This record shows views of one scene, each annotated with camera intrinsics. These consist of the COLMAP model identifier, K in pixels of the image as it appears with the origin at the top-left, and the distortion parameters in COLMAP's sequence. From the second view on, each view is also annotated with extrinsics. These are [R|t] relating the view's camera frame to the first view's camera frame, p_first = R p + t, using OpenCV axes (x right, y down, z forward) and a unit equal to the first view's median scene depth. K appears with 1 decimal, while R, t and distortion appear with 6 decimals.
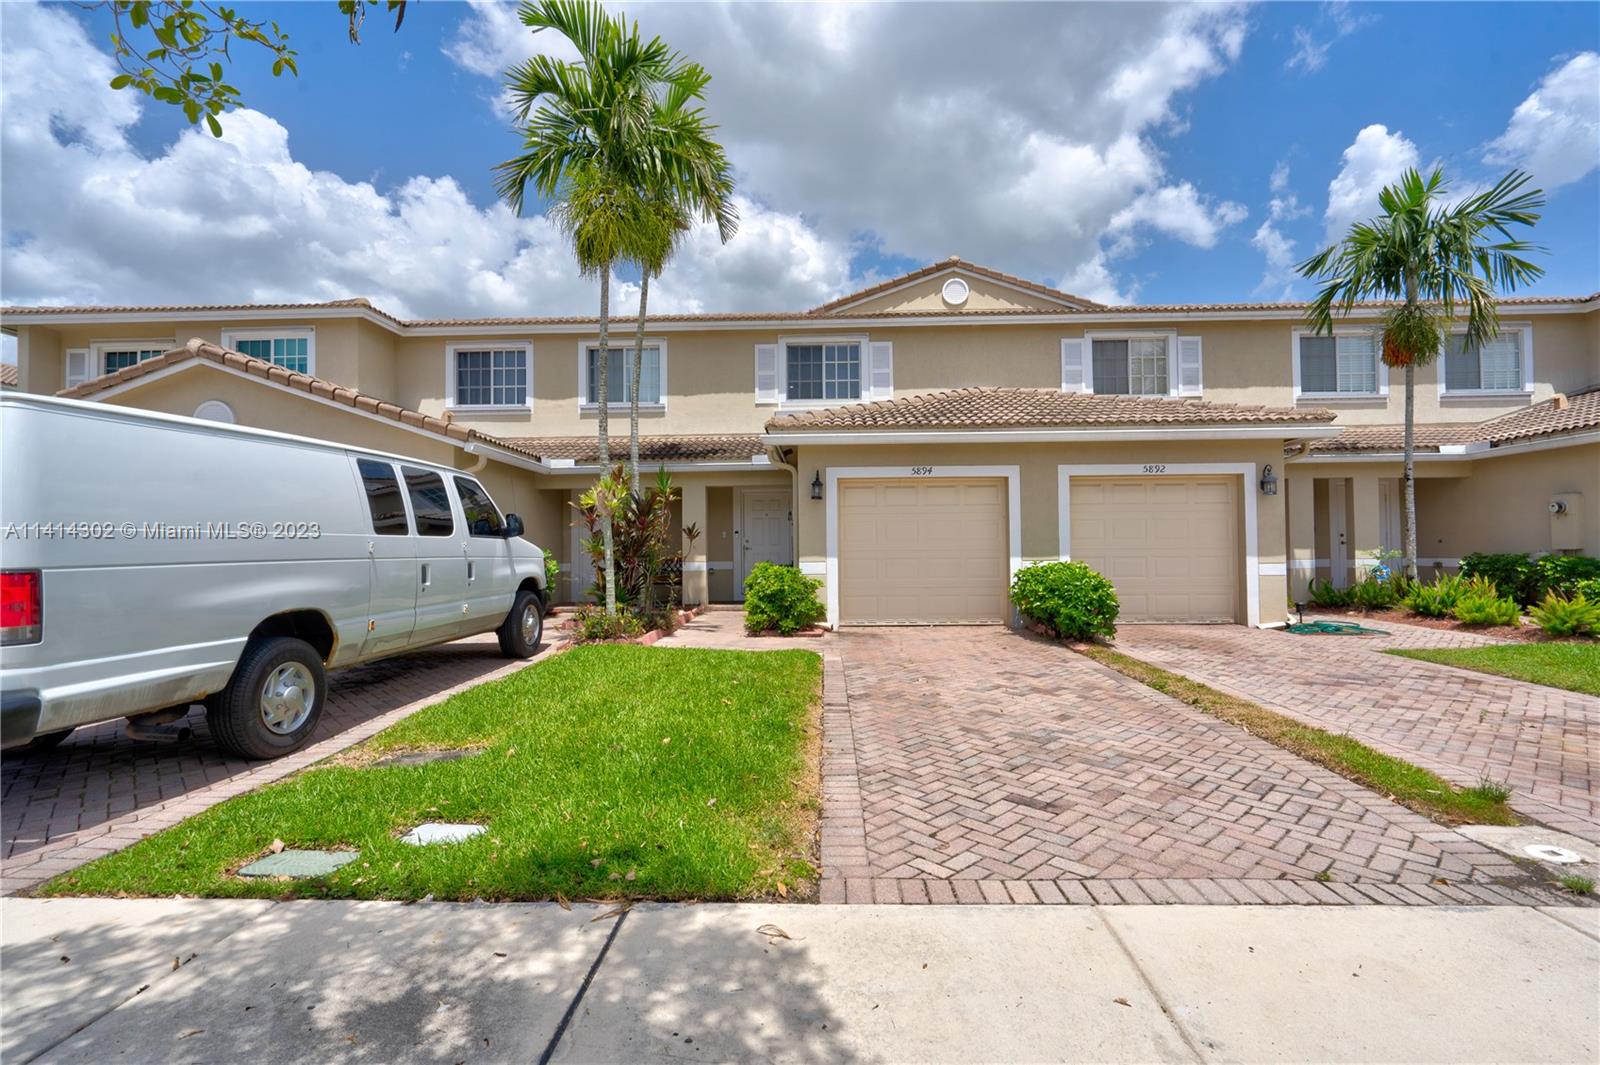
lens RADIAL K [[744.7, 0, 800.0], [0, 744.7, 532.5], [0, 0, 1]] dist [-0.000476, 0.000062]
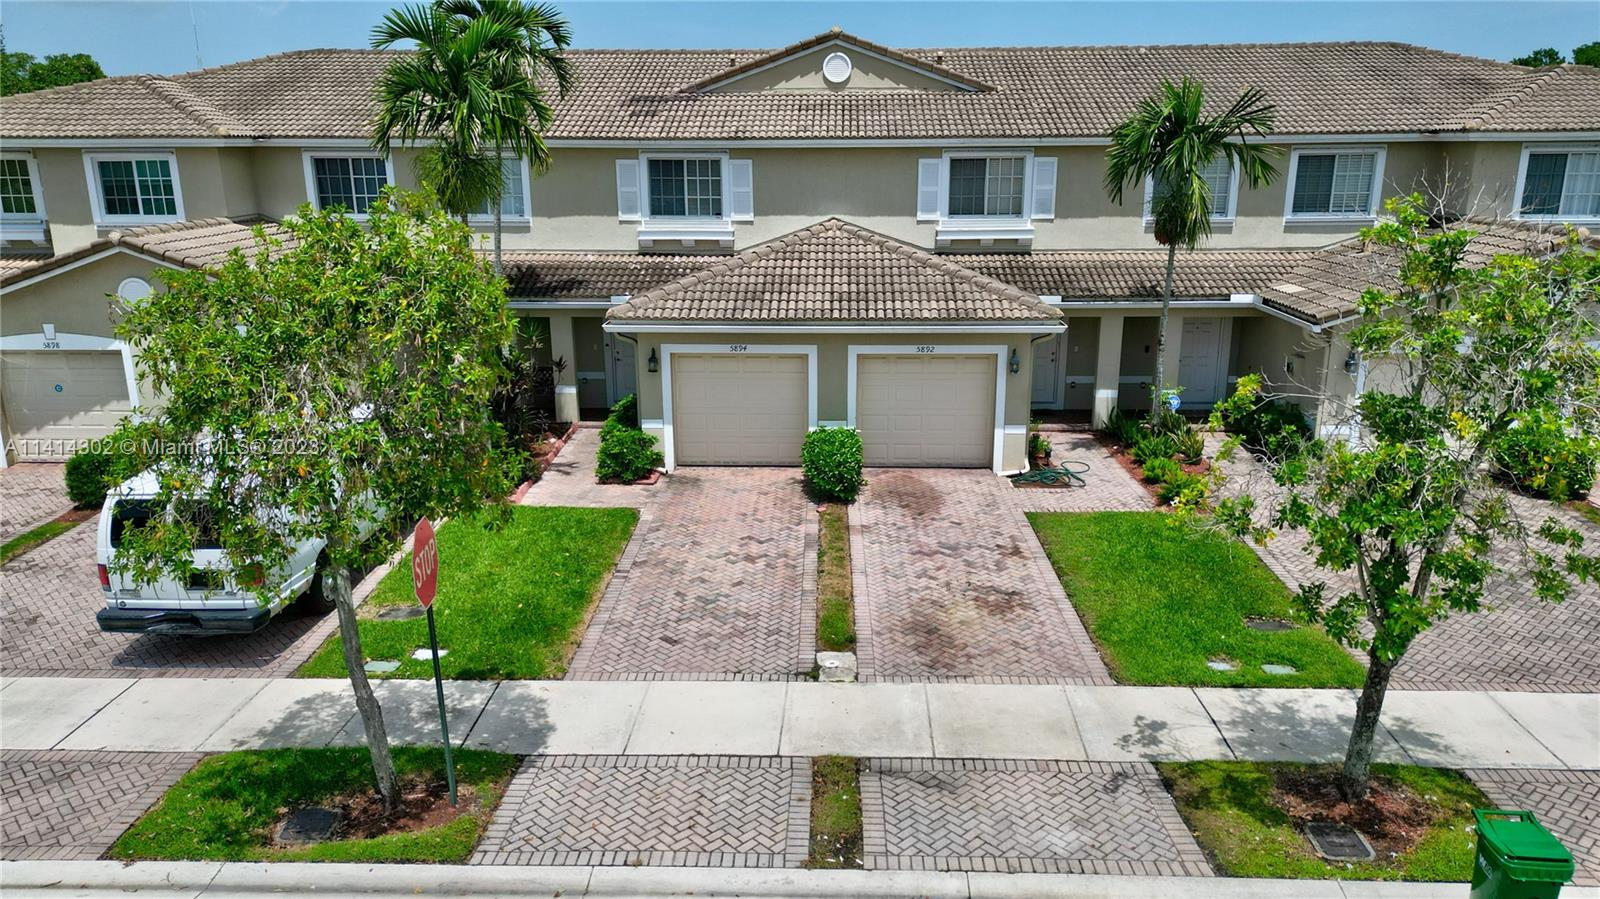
lens RADIAL K [[1202.5, 0, 800.0], [0, 1202.5, 449.5], [0, 0, 1]] dist [0.151227, -0.247999]
pose [[0.999976, 0.004645, -0.005195, 0.222729], [-0.002884, 0.954461, 0.298320, -0.415980], [0.006344, -0.298298, 0.954452, -0.761422]]
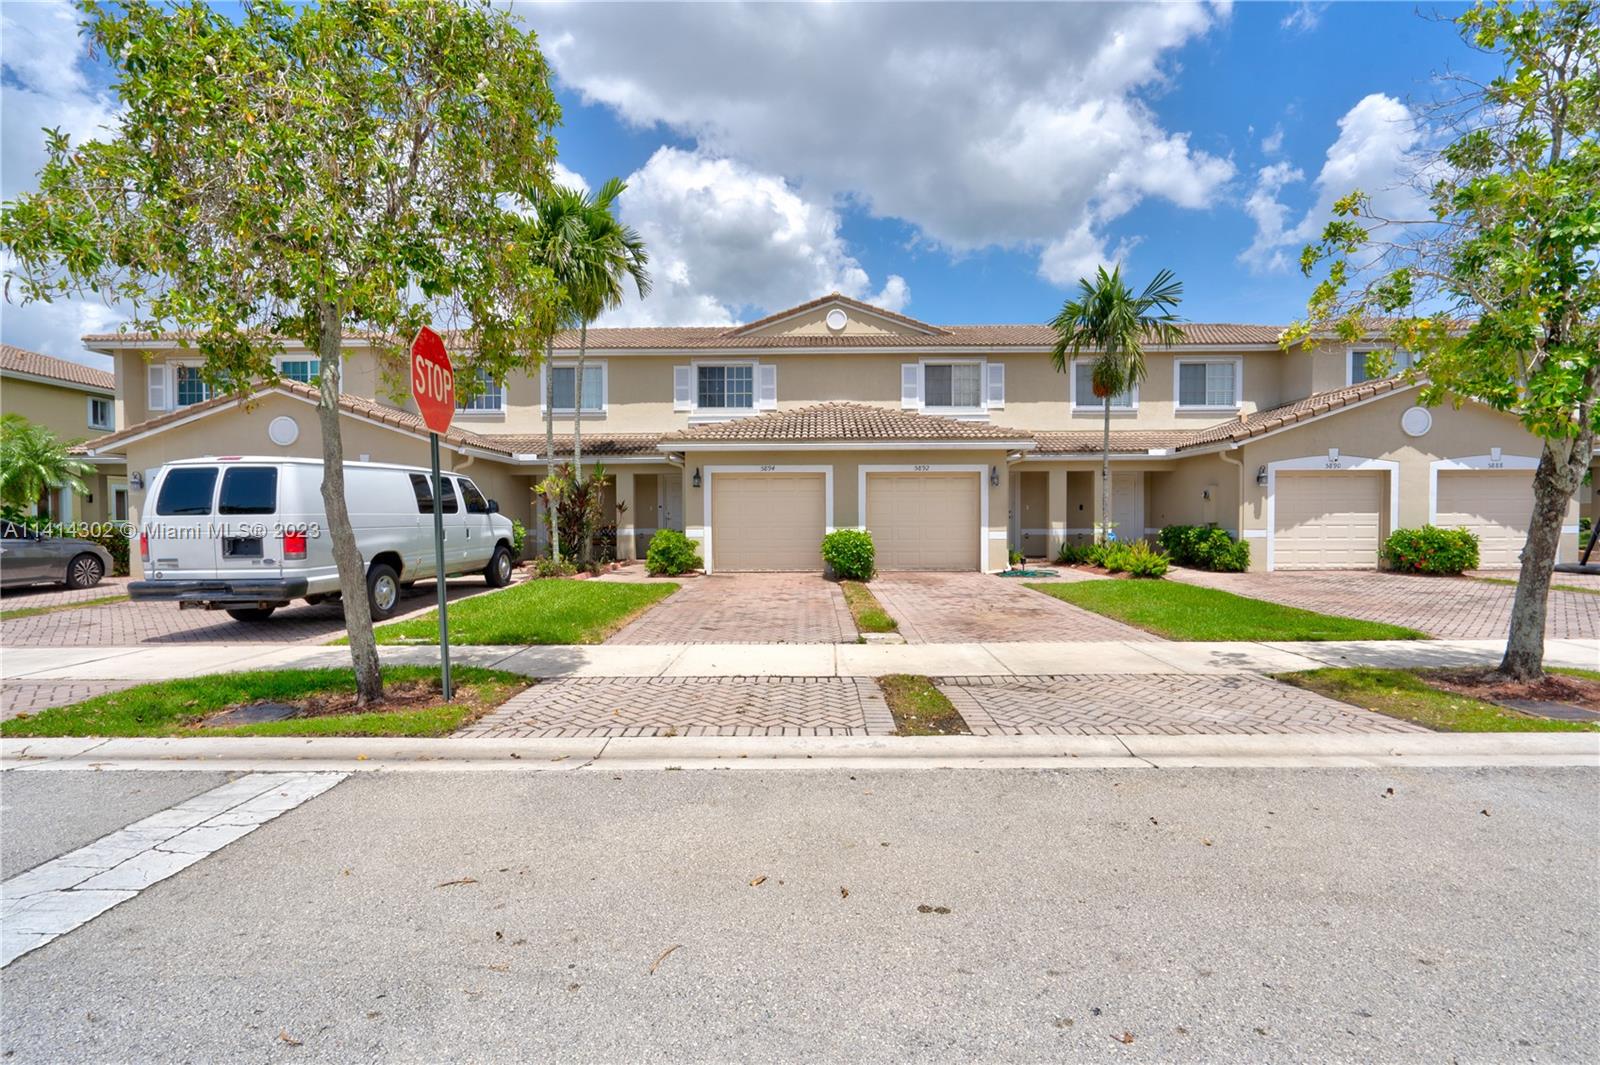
lens RADIAL K [[767.1, 0, 806.1], [0, 767.1, 535.5], [0, 0, 1]] dist [-0.001622, 0.000392]
pose [[0.999801, 0.003993, 0.019522, 0.169644], [-0.004908, 0.998880, 0.047051, -0.017178], [-0.019313, -0.047137, 0.998702, -0.437368]]
